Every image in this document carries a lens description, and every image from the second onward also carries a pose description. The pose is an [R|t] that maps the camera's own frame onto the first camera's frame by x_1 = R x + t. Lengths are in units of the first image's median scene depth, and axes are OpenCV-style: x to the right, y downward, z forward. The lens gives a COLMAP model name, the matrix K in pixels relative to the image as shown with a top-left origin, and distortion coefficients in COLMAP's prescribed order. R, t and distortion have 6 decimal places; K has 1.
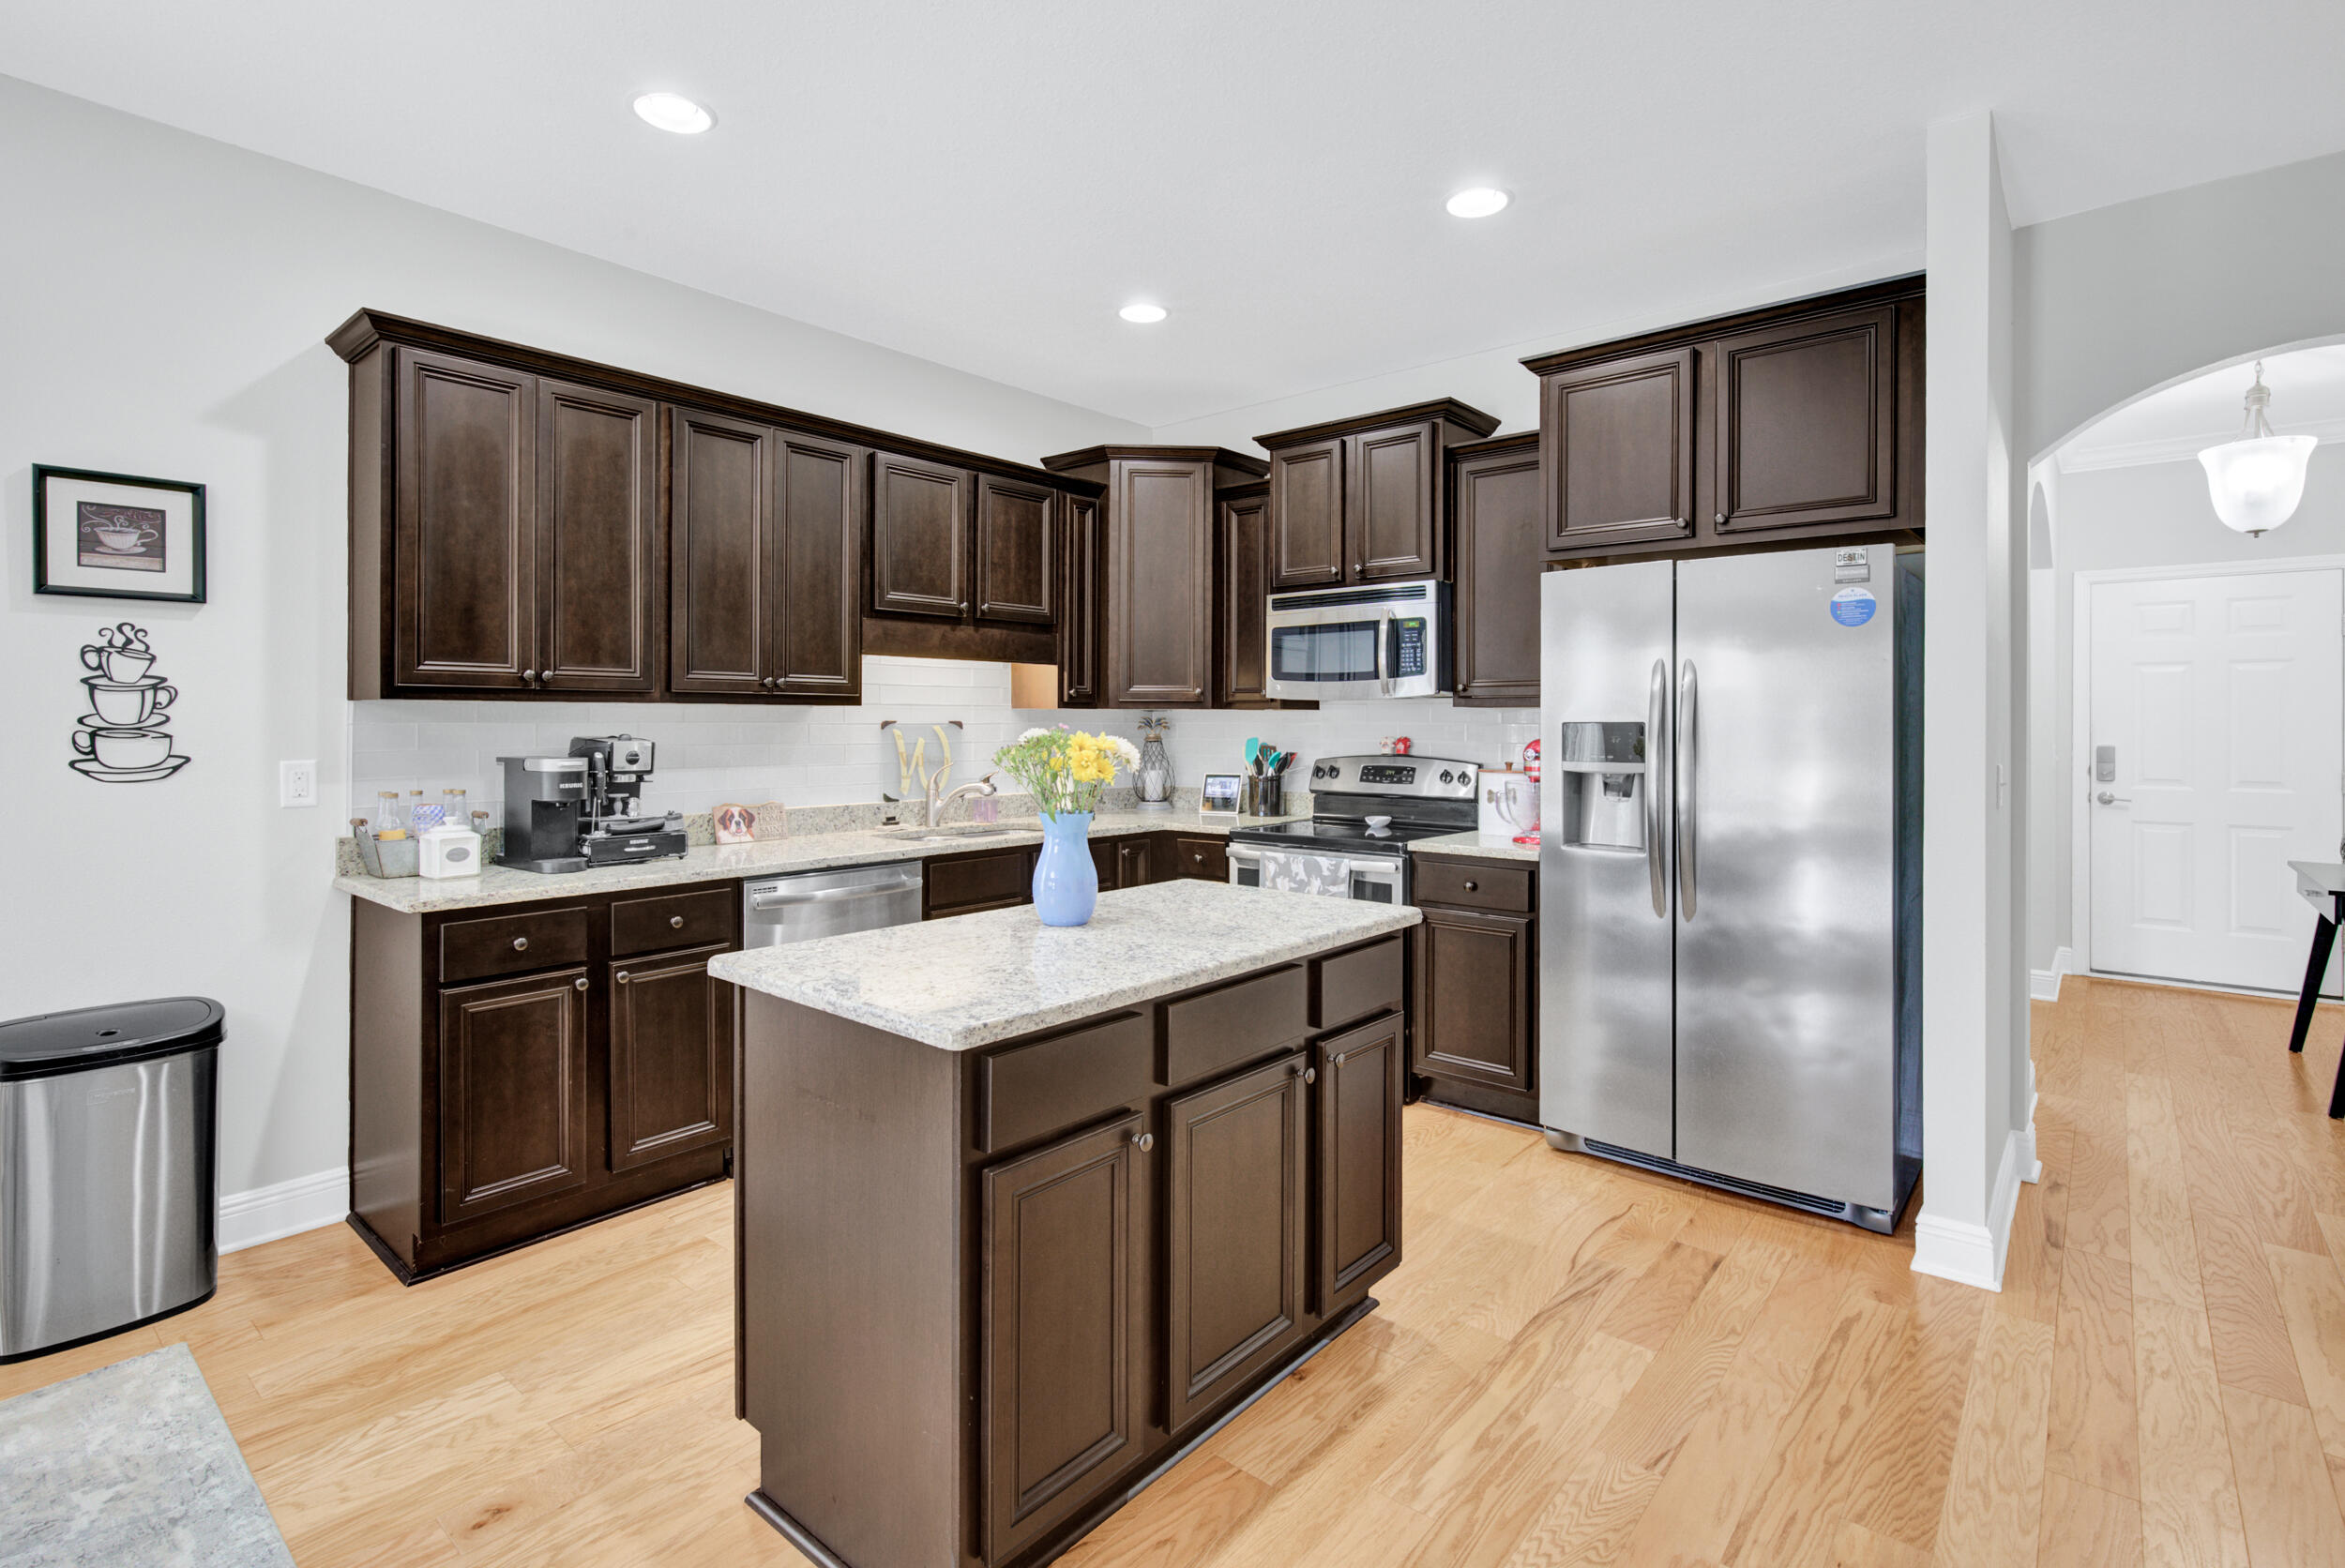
lens RADIAL K [[1083.2, 0, 1204.8], [0, 1083.2, 718.2], [0, 0, 1]] dist [0.000157, -0.000255]
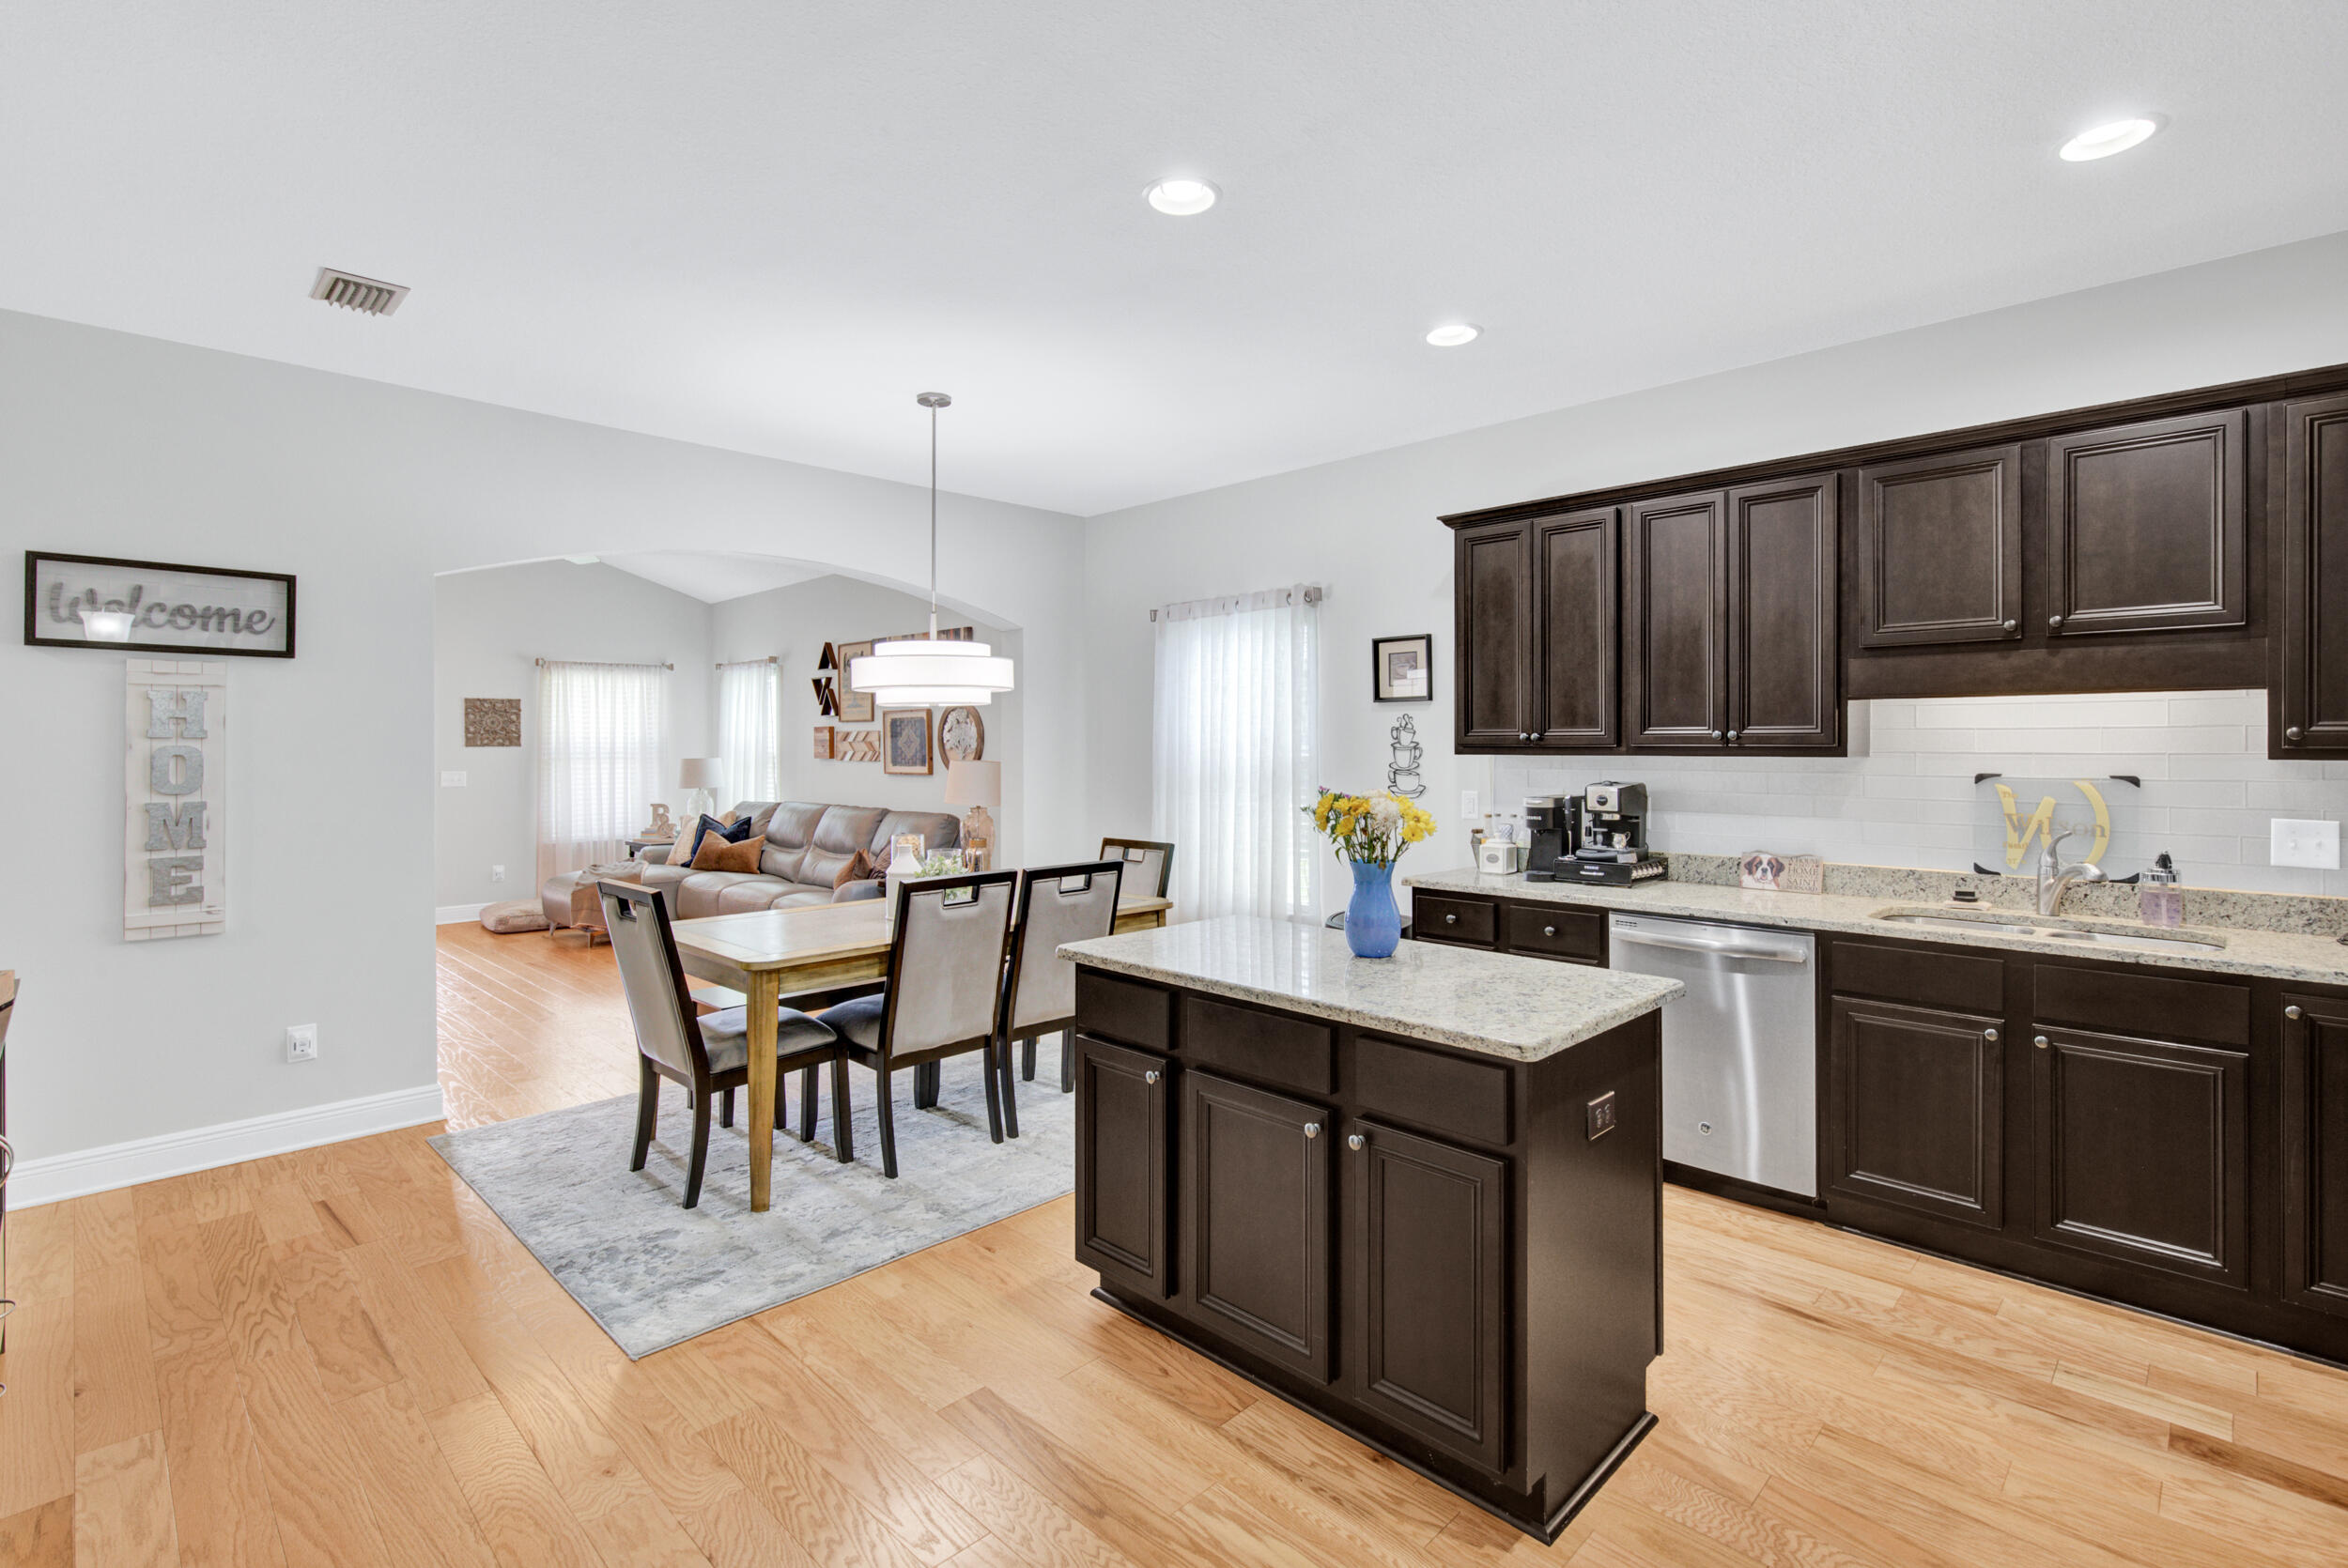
lens RADIAL K [[1084.6, 0, 1184.7], [0, 1084.6, 747.2], [0, 0, 1]] dist [0.000157, -0.000255]
pose [[-0.075634, 0.001202, -0.997135, 0.699180], [0.004732, 0.999988, 0.000847, -0.025807], [0.997124, -0.004655, -0.075639, 0.583370]]
